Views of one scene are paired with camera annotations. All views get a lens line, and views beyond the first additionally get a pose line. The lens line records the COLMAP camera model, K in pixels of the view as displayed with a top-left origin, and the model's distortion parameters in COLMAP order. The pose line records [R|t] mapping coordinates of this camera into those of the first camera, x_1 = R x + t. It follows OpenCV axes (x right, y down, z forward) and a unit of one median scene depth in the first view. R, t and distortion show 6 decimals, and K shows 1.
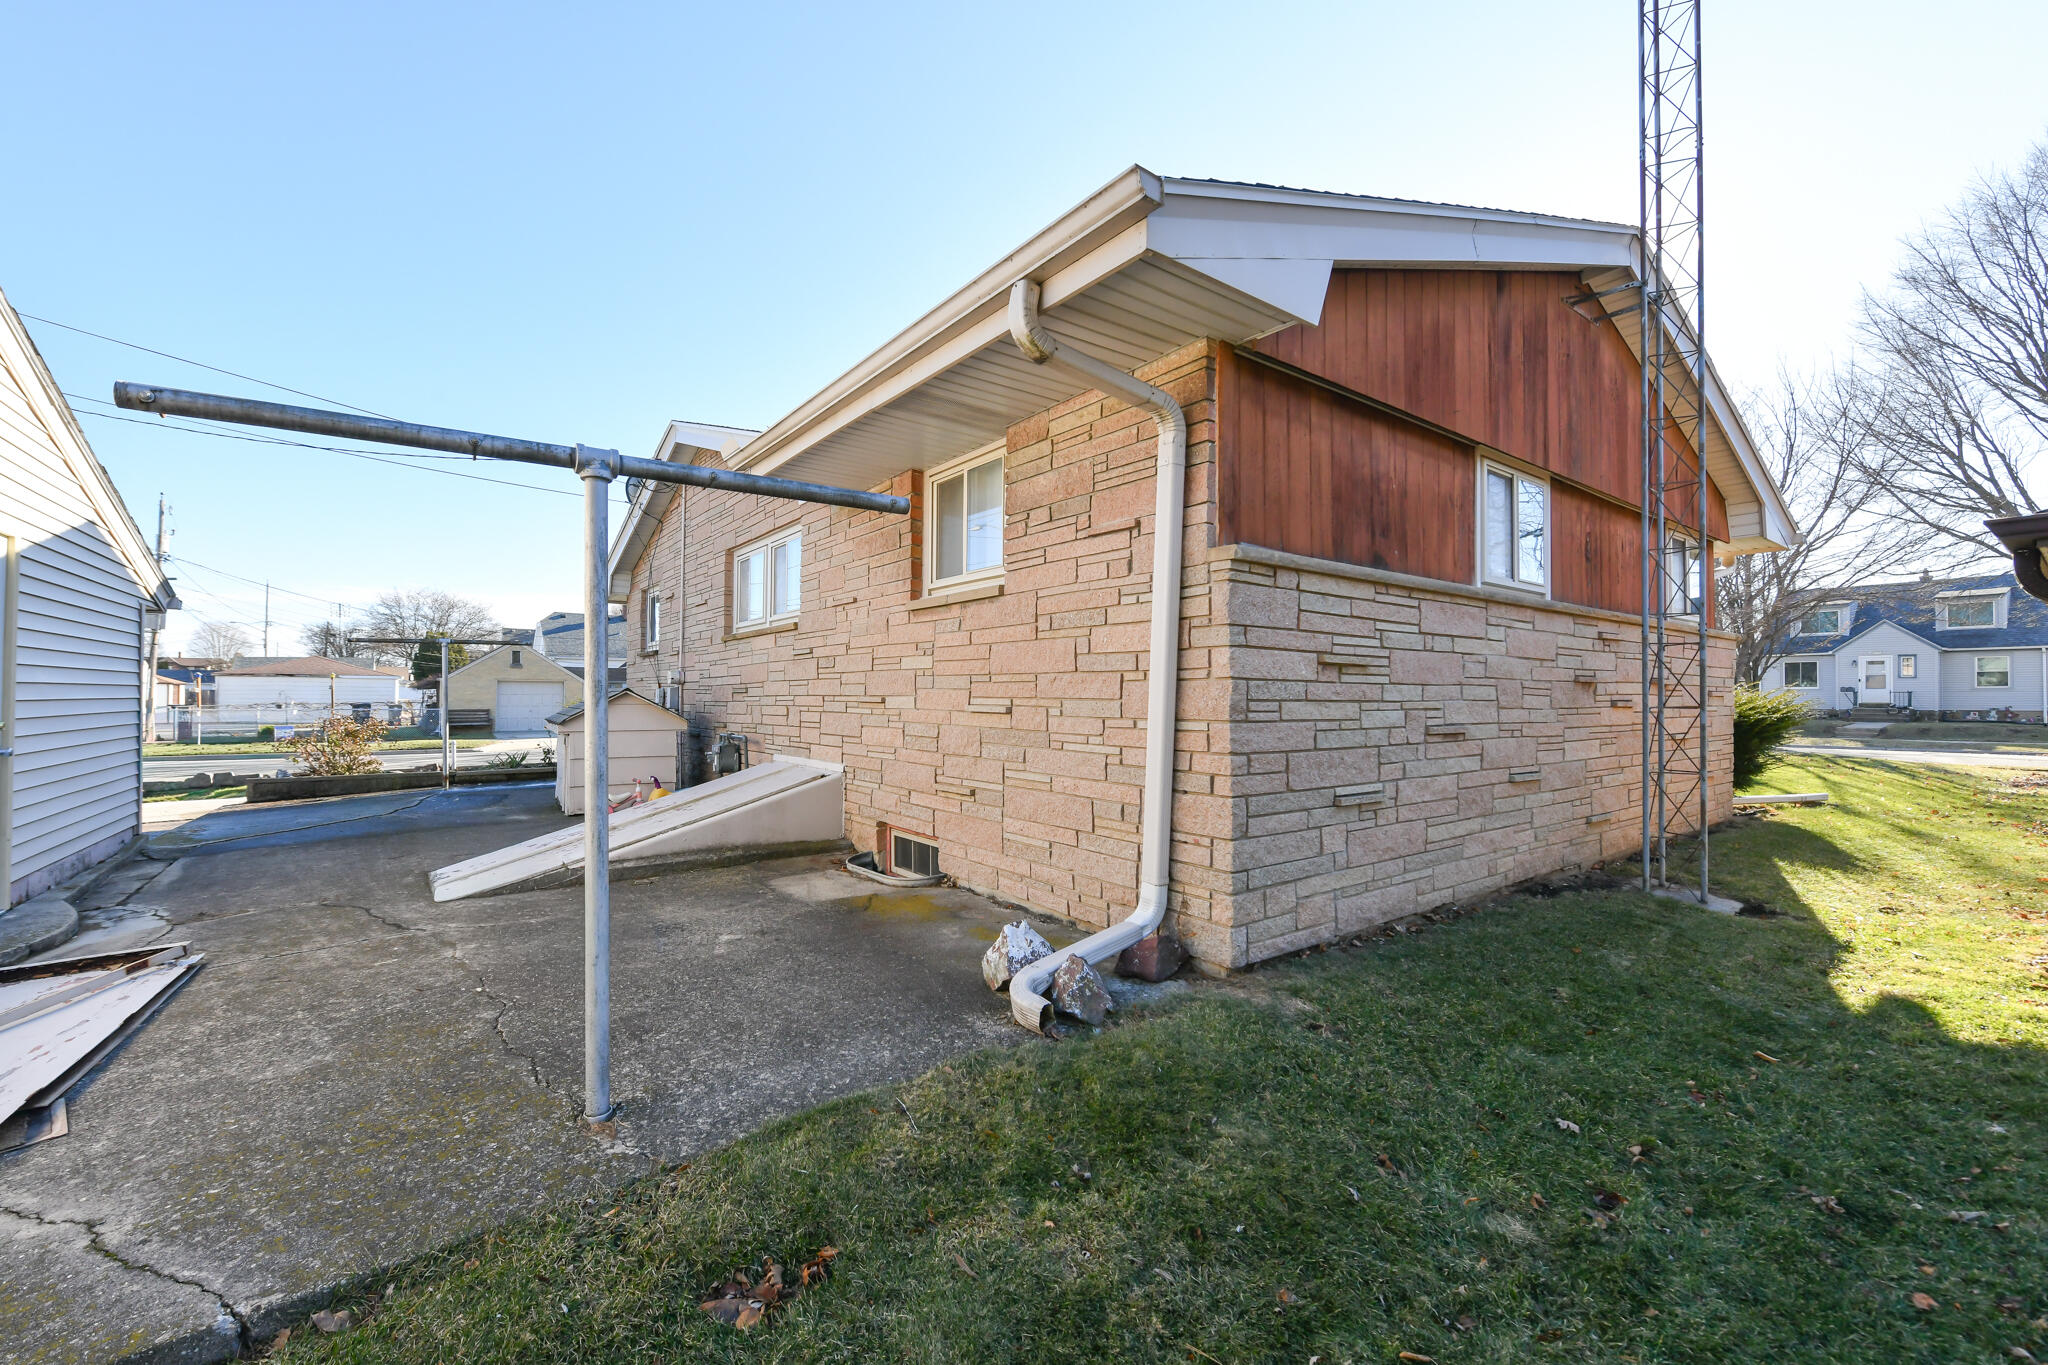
lens RADIAL K [[828.8, 0, 1008.7], [0, 828.8, 692.2], [0, 0, 1]] dist [-0.001052, -0.000735]
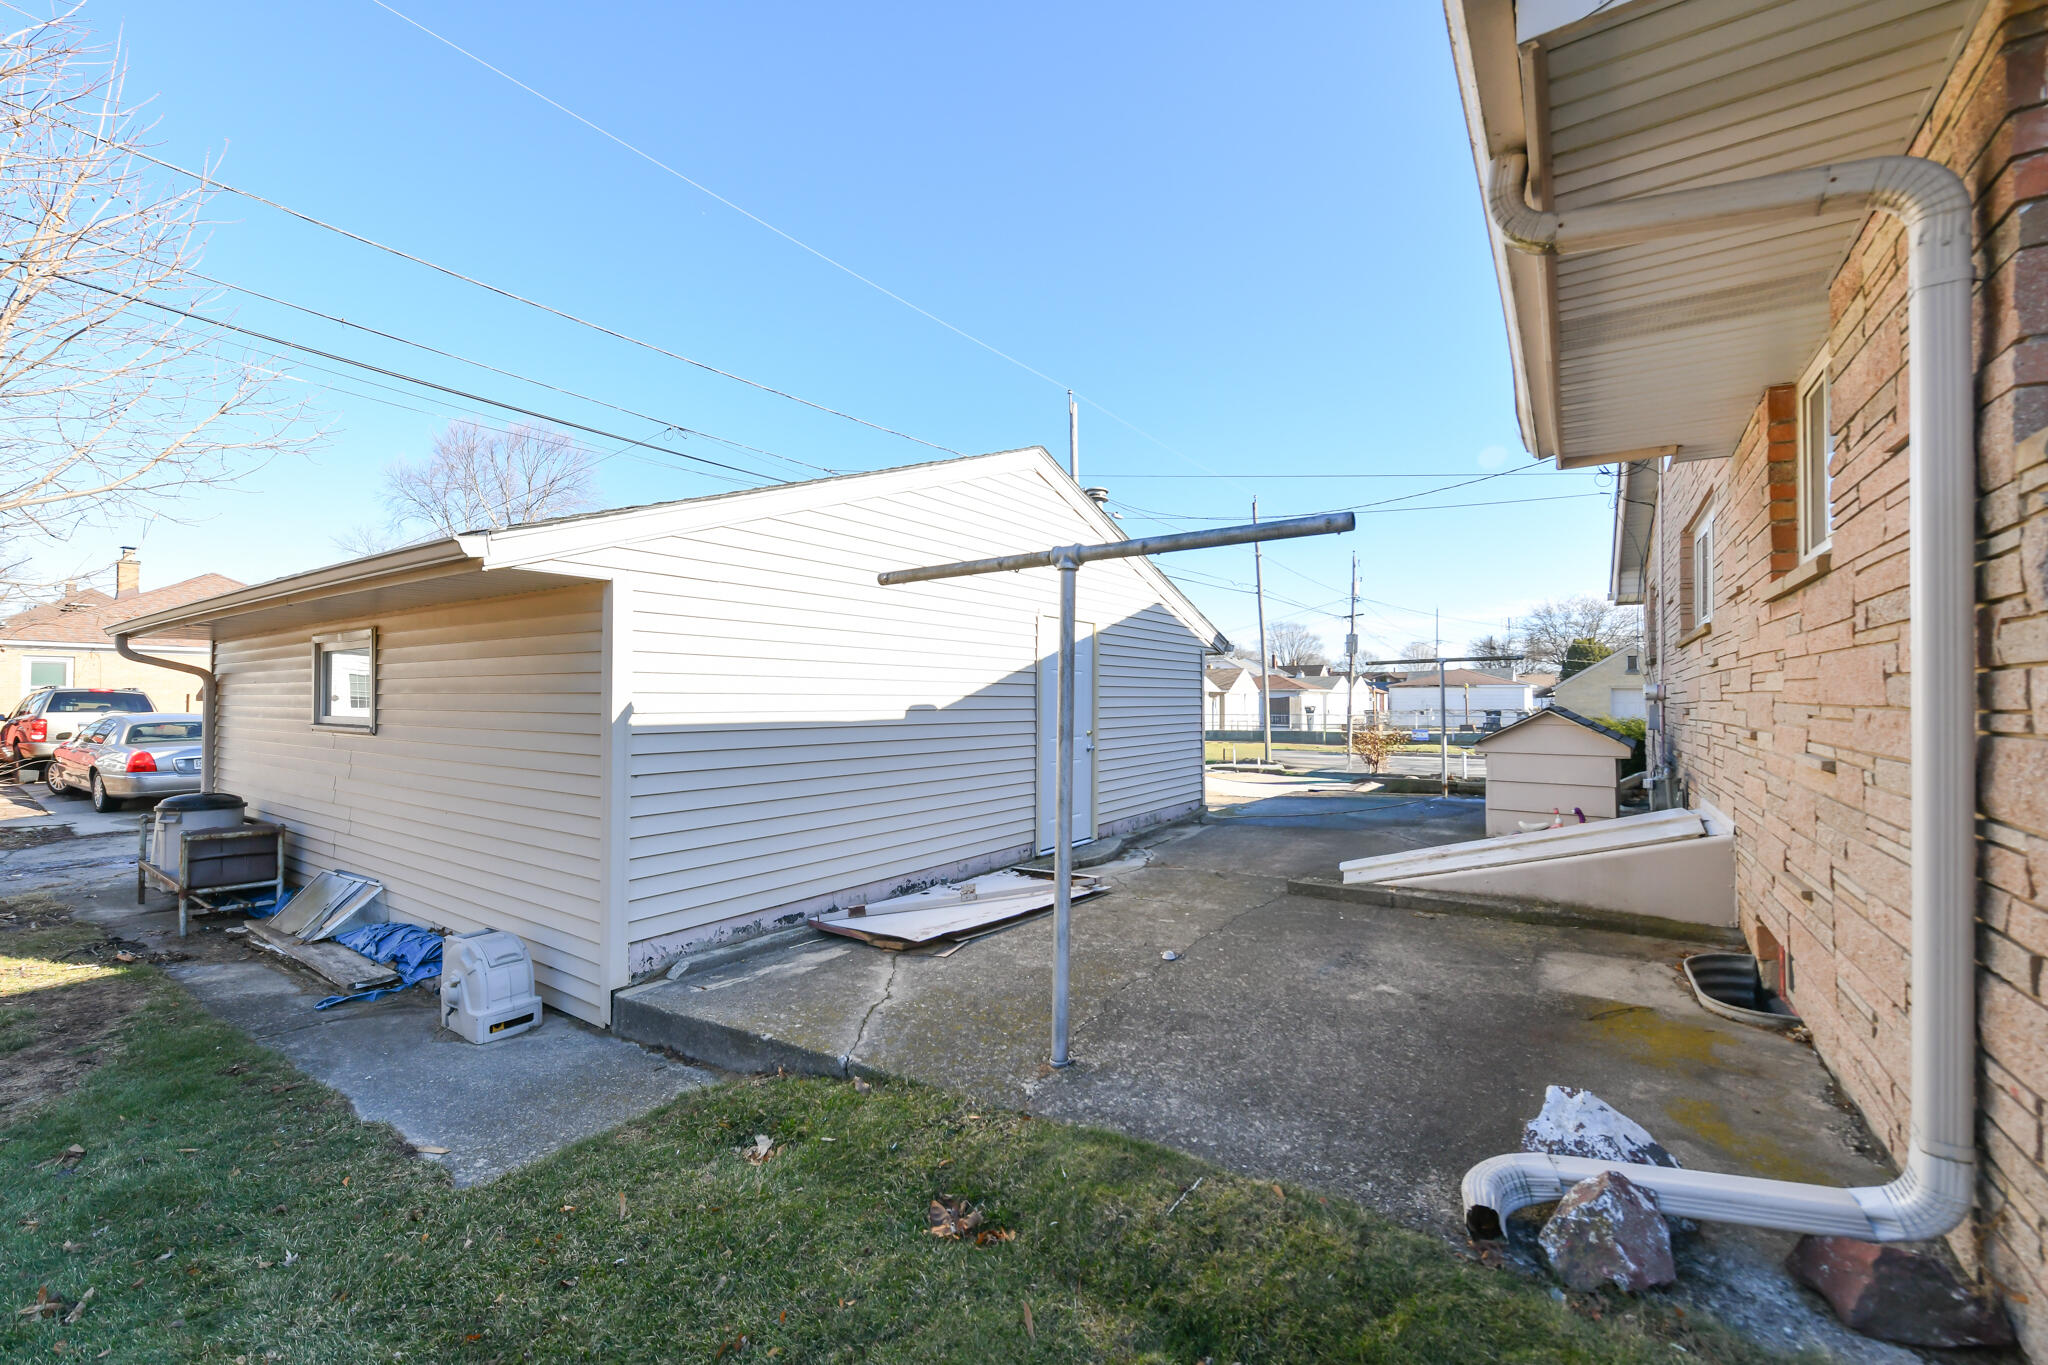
lens RADIAL K [[828.8, 0, 1008.7], [0, 828.8, 692.2], [0, 0, 1]] dist [-0.001052, -0.000735]
pose [[0.330244, -0.010375, -0.943838, 0.468266], [0.004863, 0.999945, -0.009290, -0.037319], [0.943883, -0.001522, 0.330277, 0.330065]]
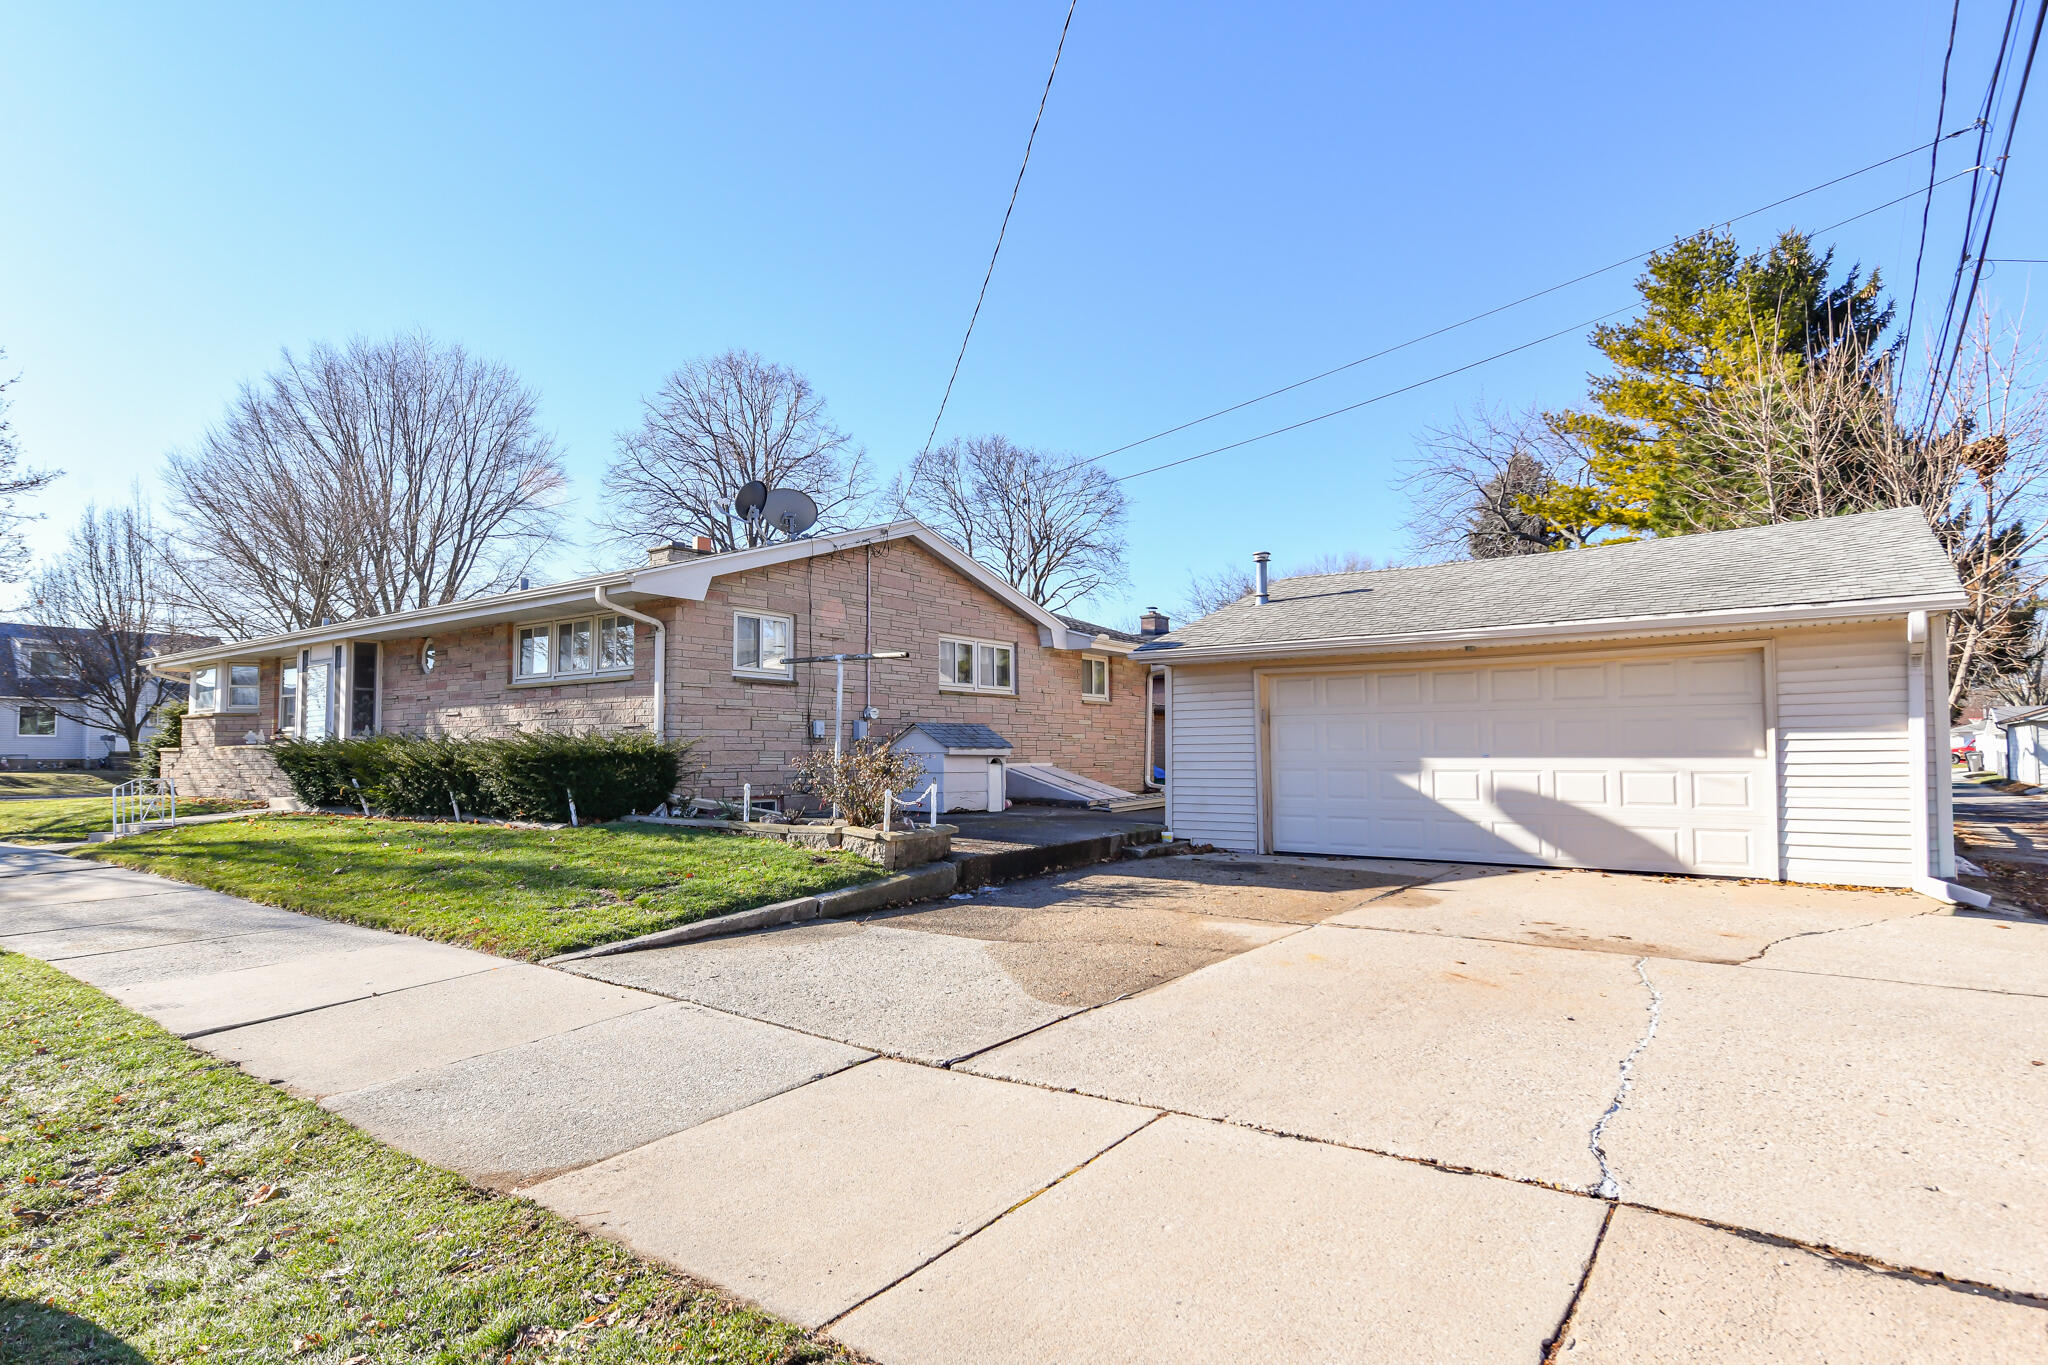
lens RADIAL K [[1064.4, 0, 1024.0], [0, 1064.4, 682.5], [0, 0, 1]] dist [-0.000411, -0.000198]
pose [[-0.284970, 0.058928, 0.956723, -5.440756], [-0.006865, 0.997957, -0.063513, 0.094724], [-0.958512, -0.024667, -0.283983, 3.442884]]
